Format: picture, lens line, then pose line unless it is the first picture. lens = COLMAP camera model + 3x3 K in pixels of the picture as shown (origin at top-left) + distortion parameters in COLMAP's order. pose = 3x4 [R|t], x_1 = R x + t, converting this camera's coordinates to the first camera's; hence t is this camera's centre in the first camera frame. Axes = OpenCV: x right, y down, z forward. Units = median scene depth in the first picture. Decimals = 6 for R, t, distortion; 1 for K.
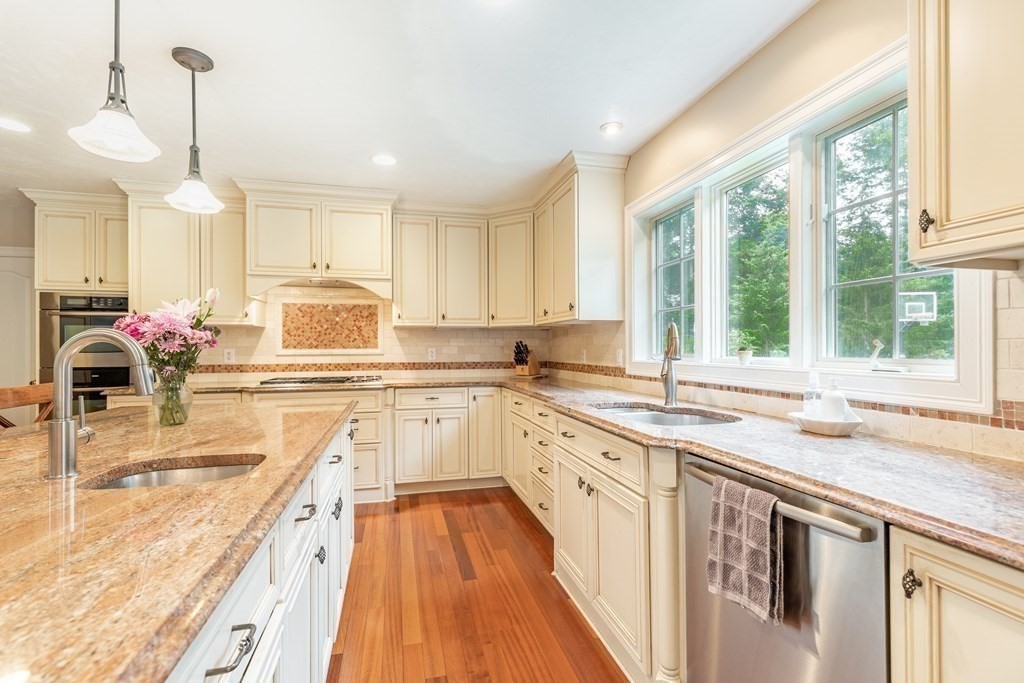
lens RADIAL K [[481.0, 0, 511.1], [0, 481.0, 346.3], [0, 0, 1]] dist [0.000714, 0.000110]
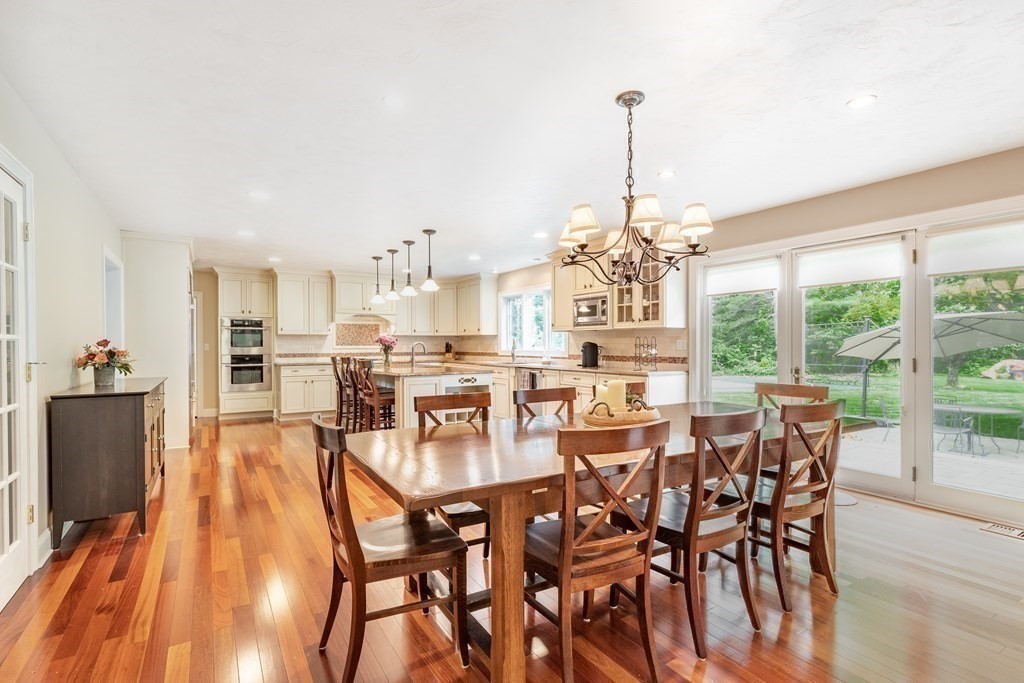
lens RADIAL K [[481.0, 0, 511.1], [0, 481.0, 346.3], [0, 0, 1]] dist [0.000714, 0.000110]
pose [[0.950086, 0.001436, 0.311985, -0.434174], [-0.003043, 0.999985, 0.004662, -0.003845], [-0.311974, -0.005378, 0.950076, -1.291979]]
